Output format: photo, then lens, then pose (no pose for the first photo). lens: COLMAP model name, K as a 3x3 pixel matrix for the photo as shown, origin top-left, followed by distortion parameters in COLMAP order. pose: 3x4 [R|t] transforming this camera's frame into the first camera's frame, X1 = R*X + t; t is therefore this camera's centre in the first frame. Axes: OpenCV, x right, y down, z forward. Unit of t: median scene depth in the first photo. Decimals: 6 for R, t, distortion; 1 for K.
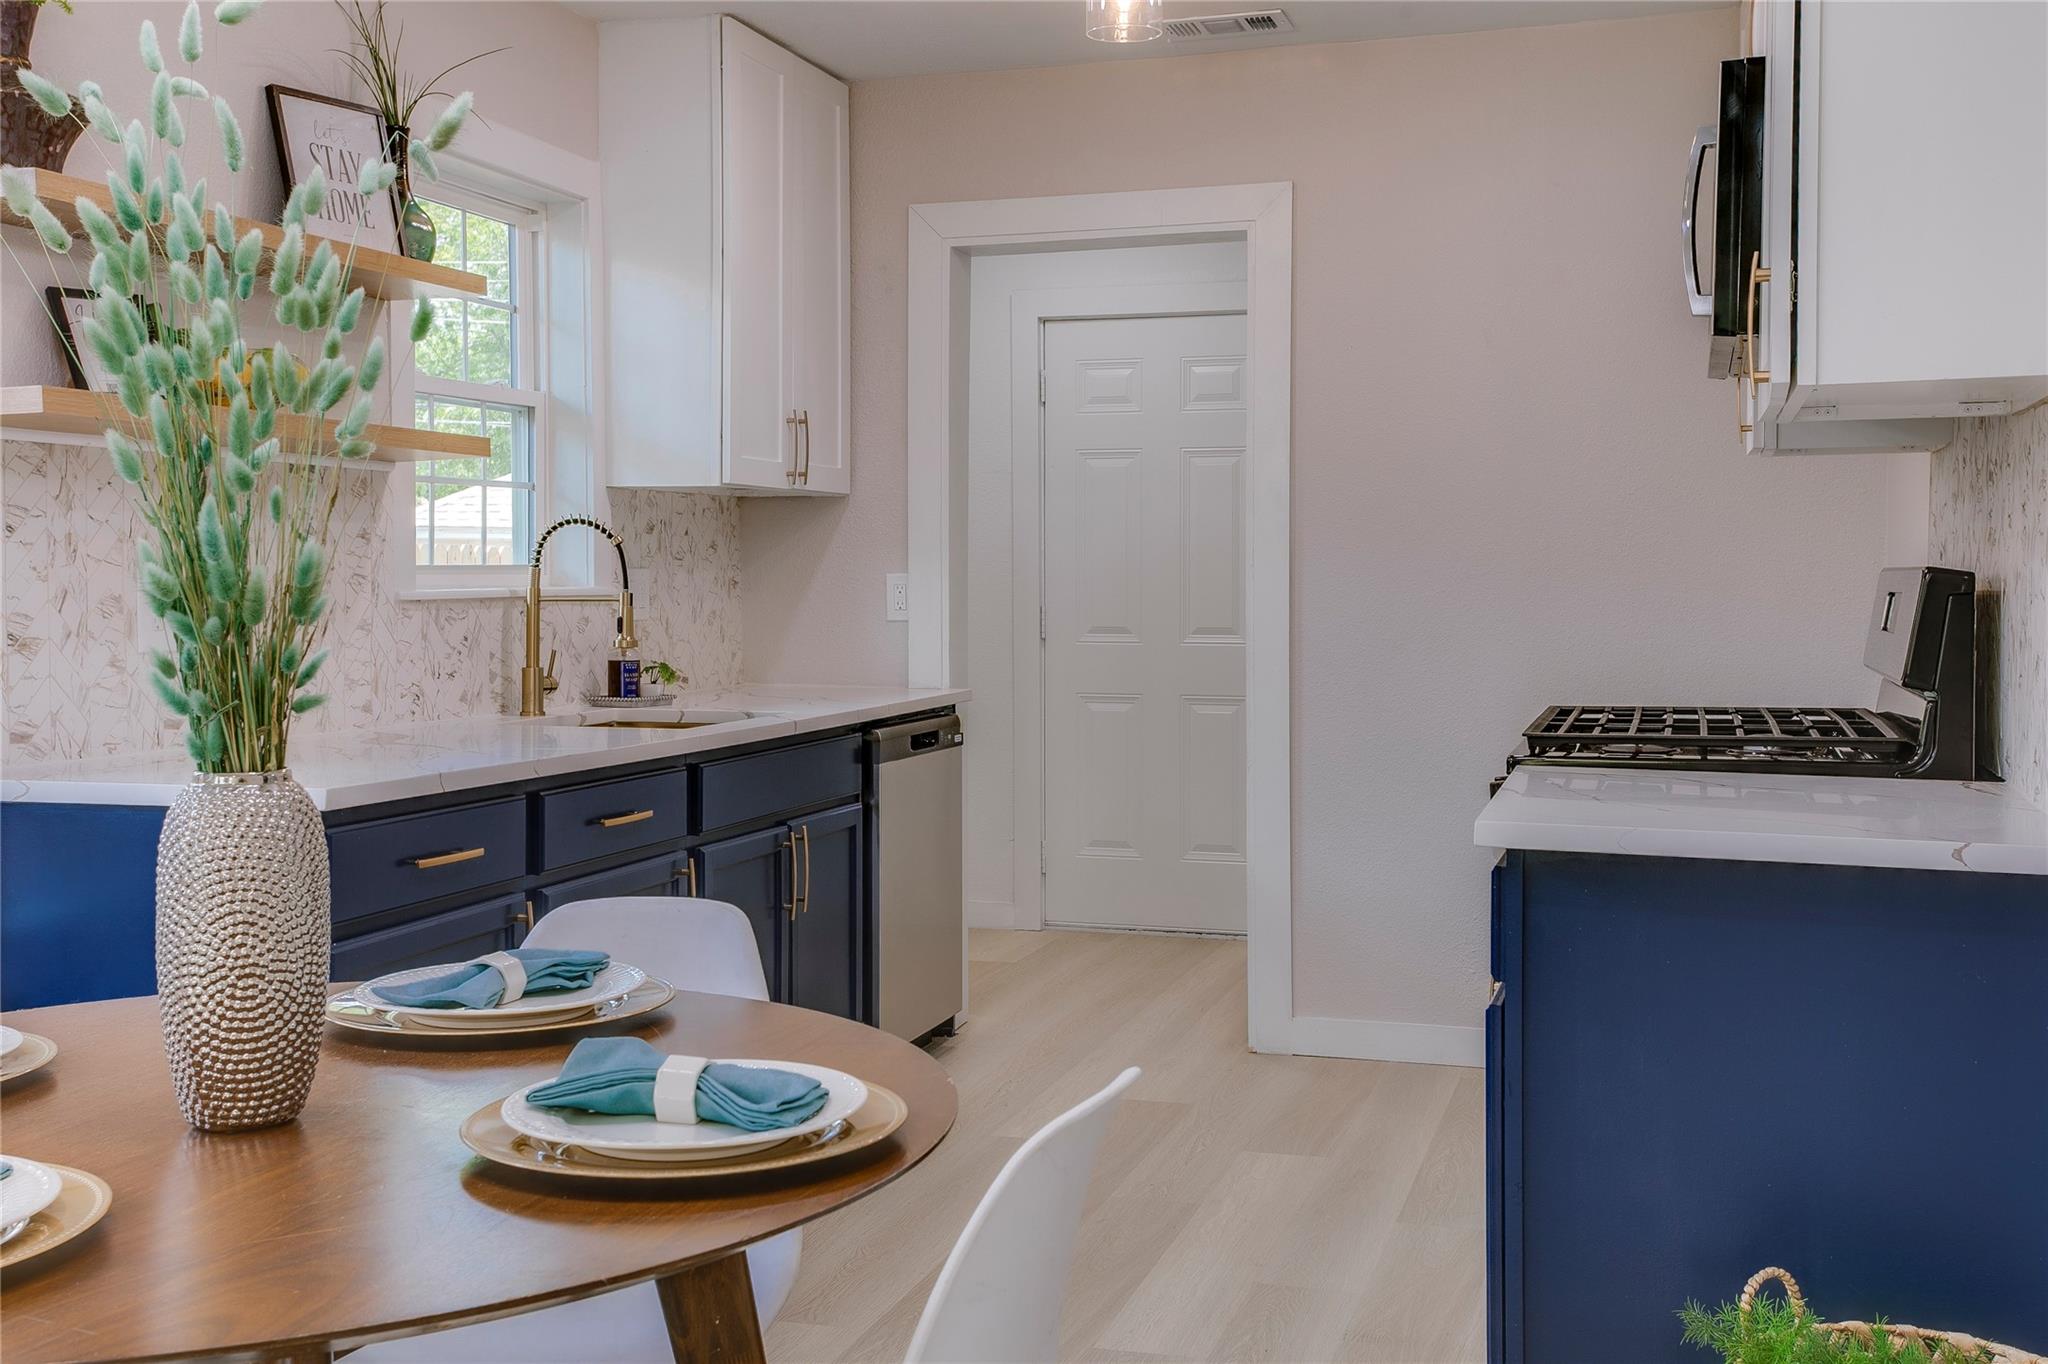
lens RADIAL K [[2162.6, 0, 991.6], [0, 2162.6, 626.6], [0, 0, 1]] dist [0.126427, 0.000000]
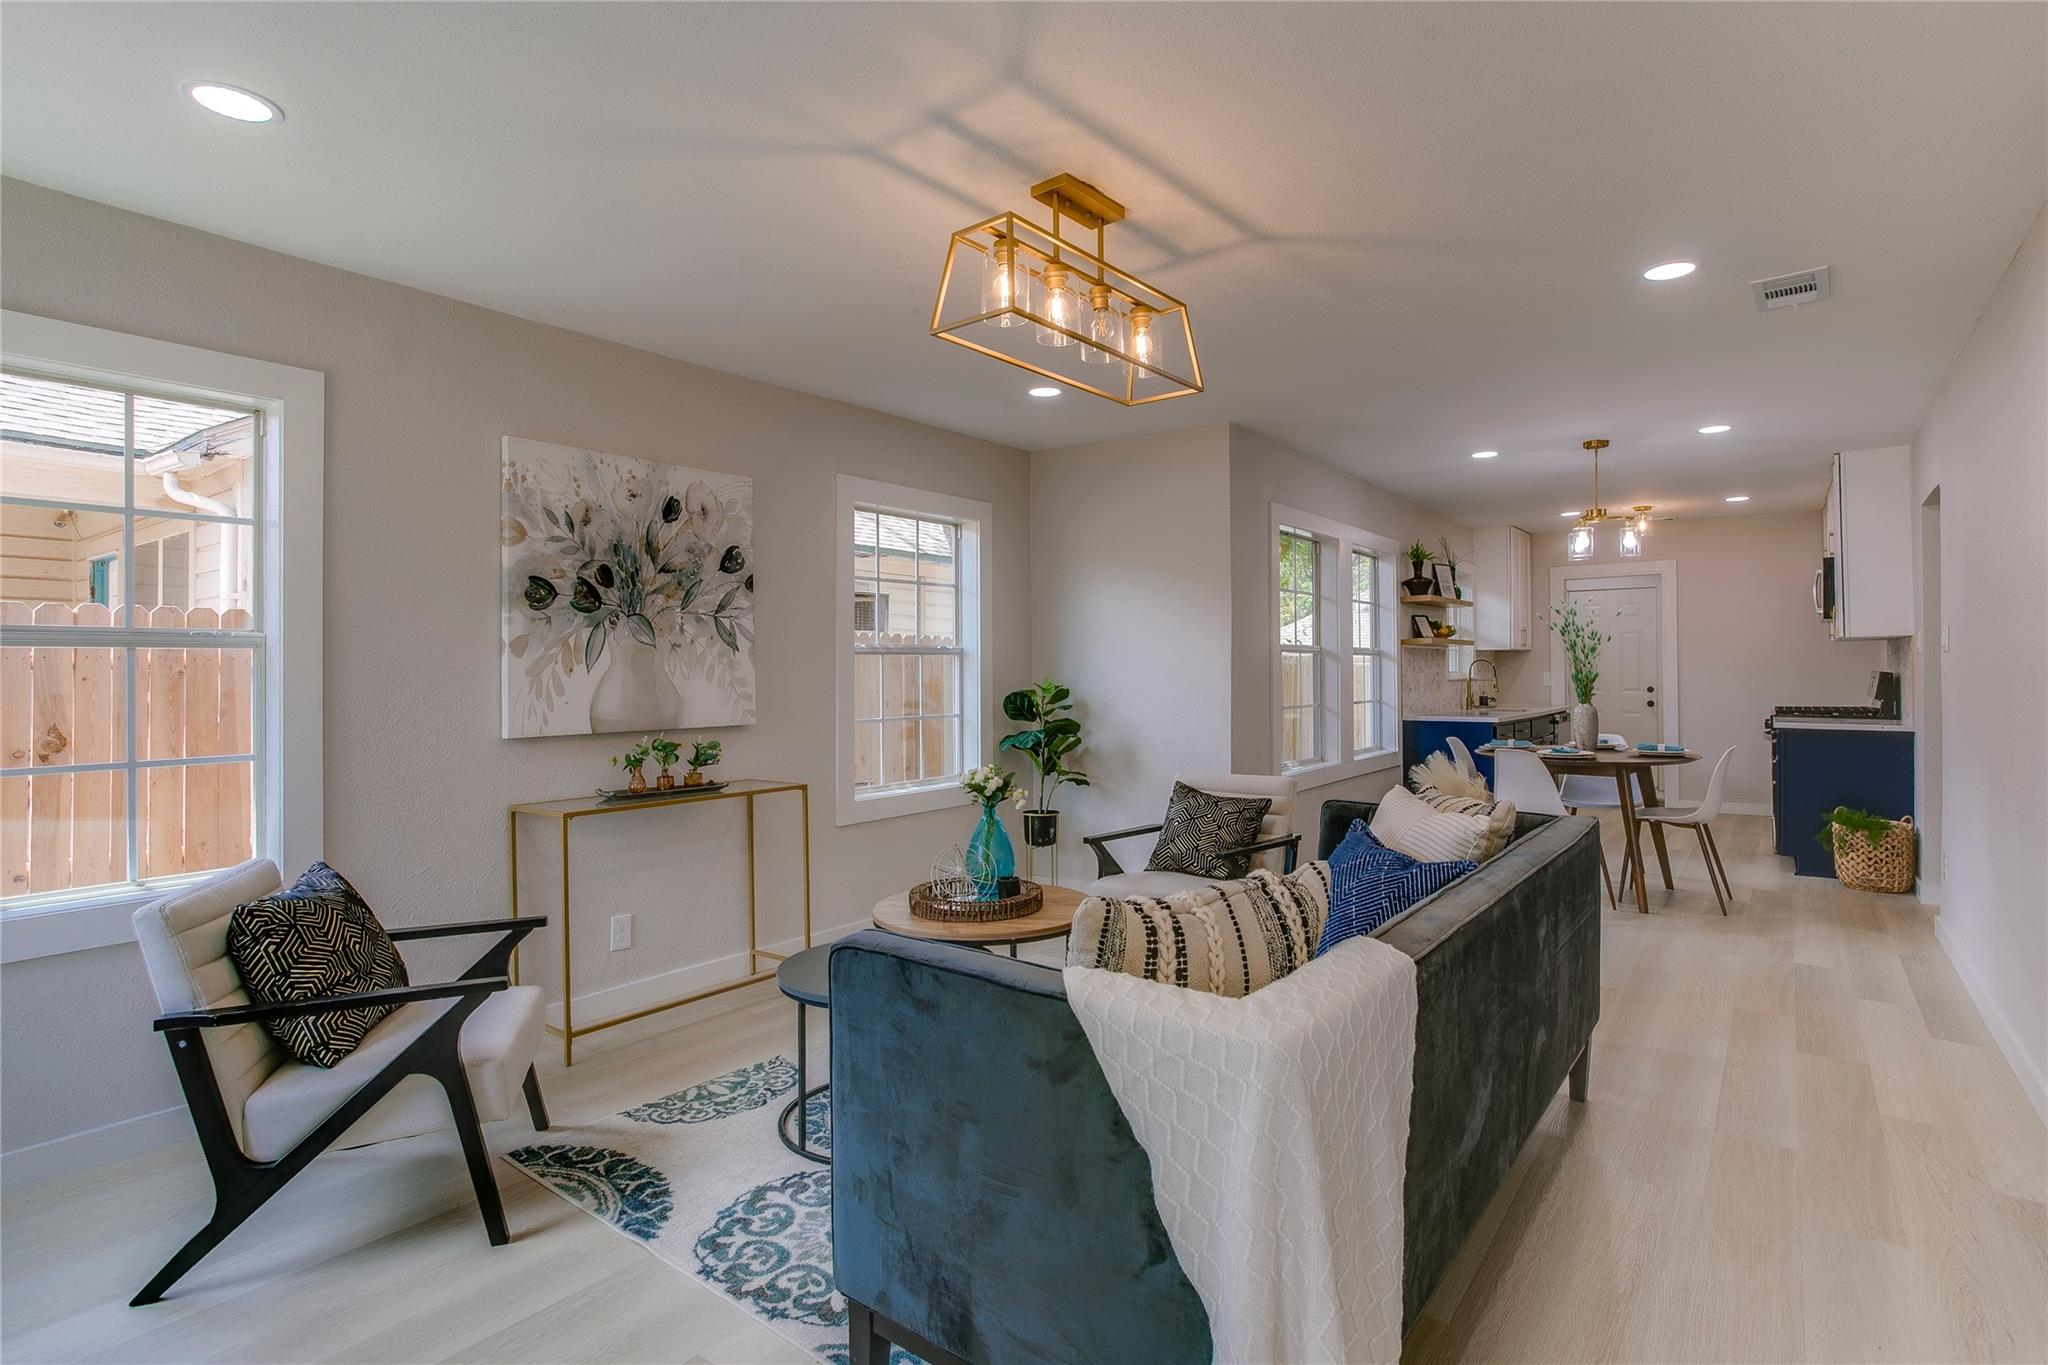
lens RADIAL K [[987.3, 0, 1080.8], [0, 987.3, 662.3], [0, 0, 1]] dist [-0.011299, 0.002703]
pose [[0.951114, -0.008785, -0.308714, -0.330798], [-0.000828, 0.999519, -0.030994, 0.011860], [0.308838, 0.029734, 0.950650, -0.915883]]
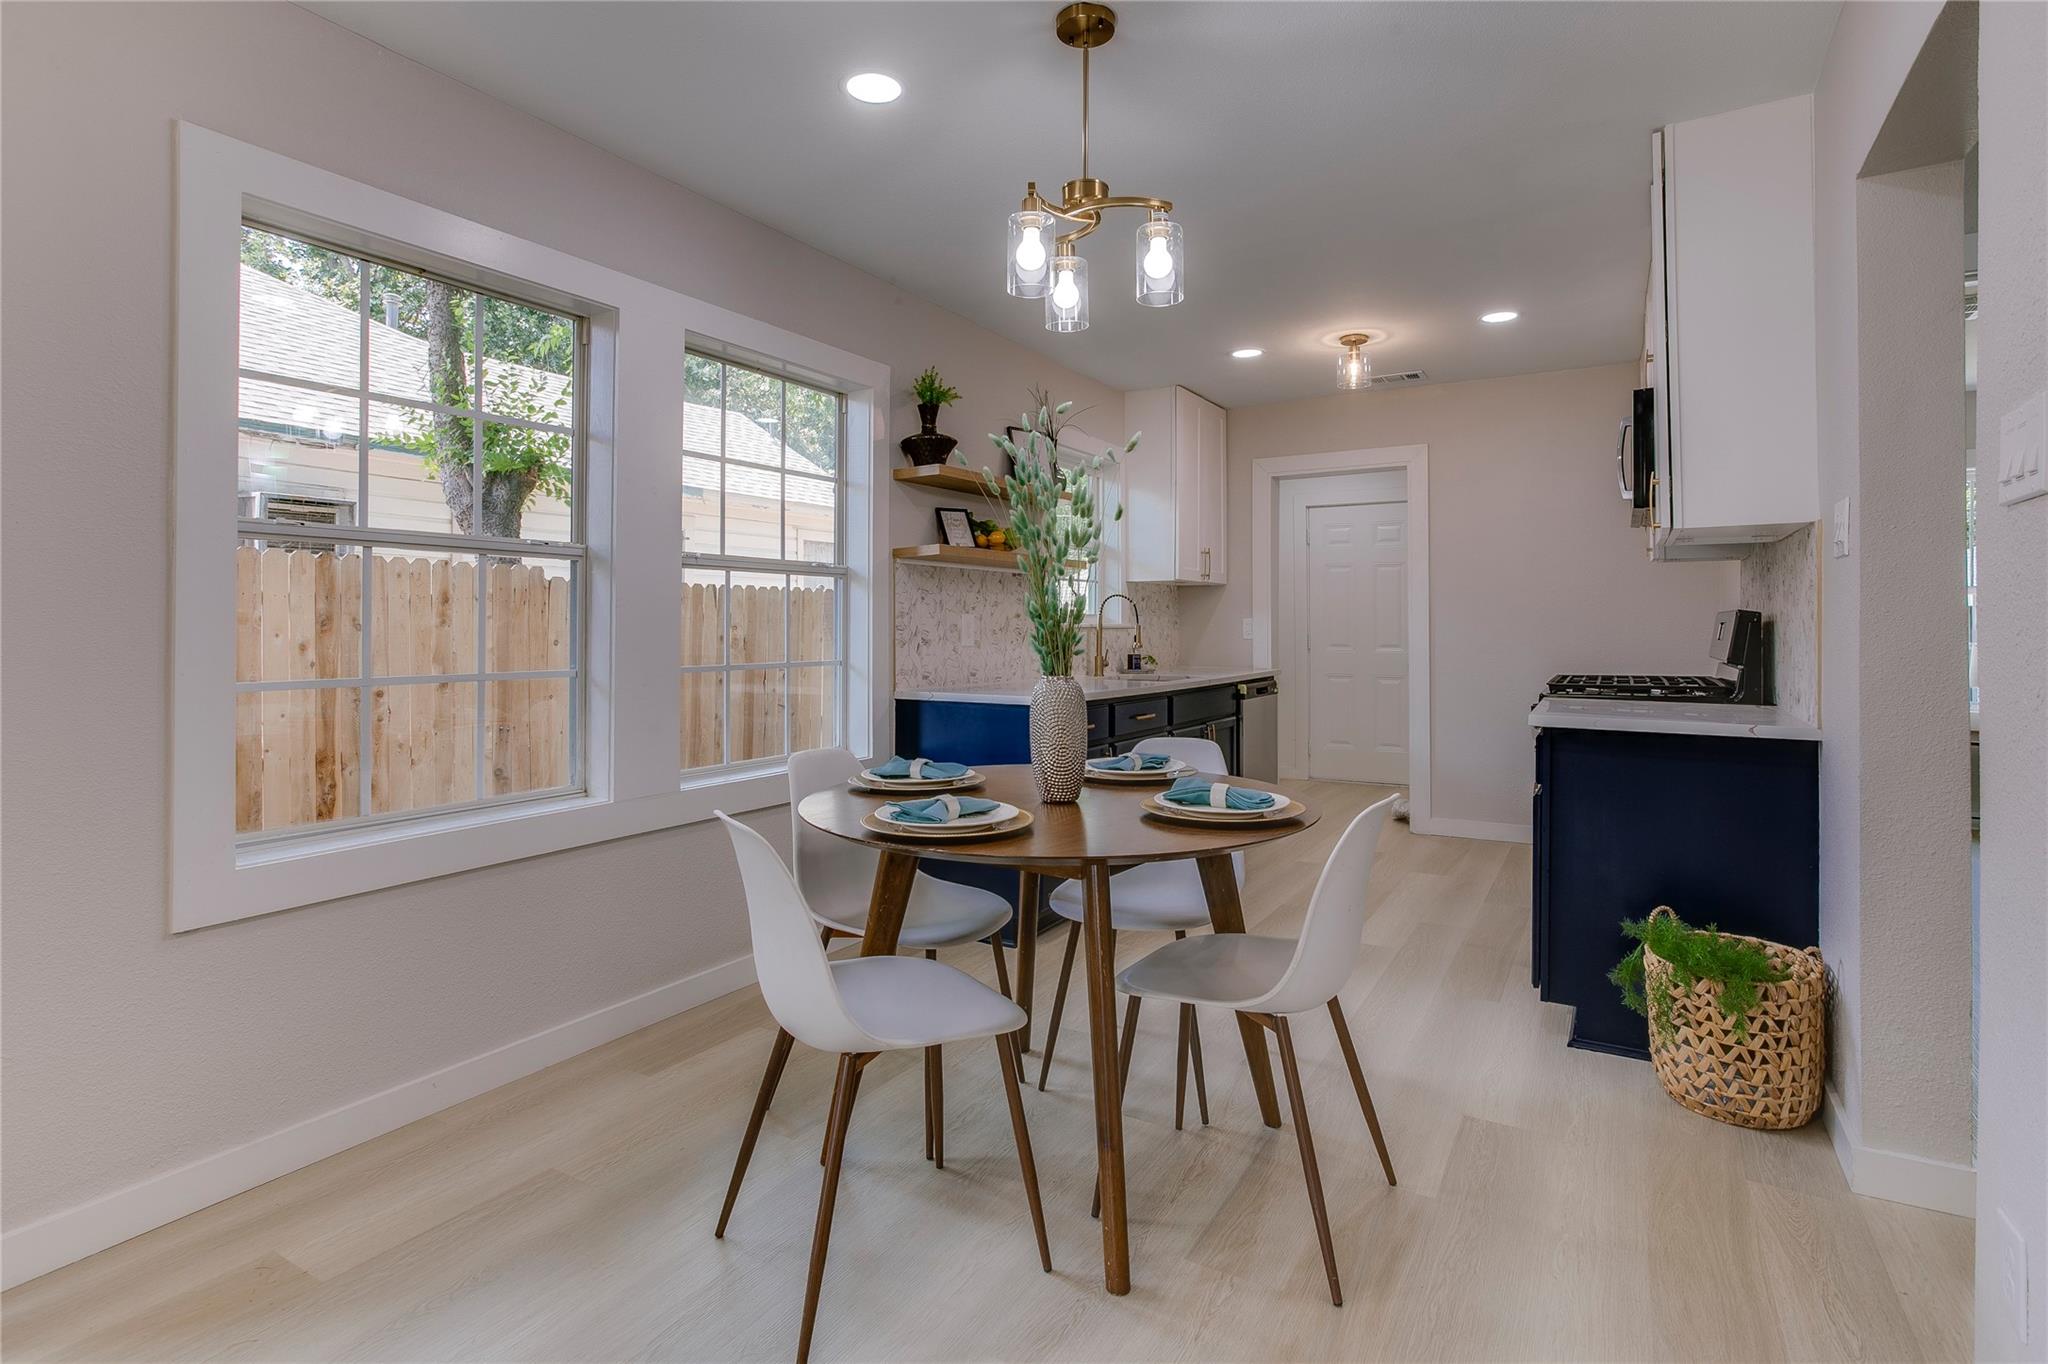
lens RADIAL K [[987.3, 0, 1045.0], [0, 987.3, 614.9], [0, 0, 1]] dist [-0.011299, 0.002703]
pose [[0.975663, -0.002490, -0.219263, -0.029705], [-0.005374, 0.999364, -0.035262, 0.012061], [0.219211, 0.035582, 0.975028, -0.084693]]
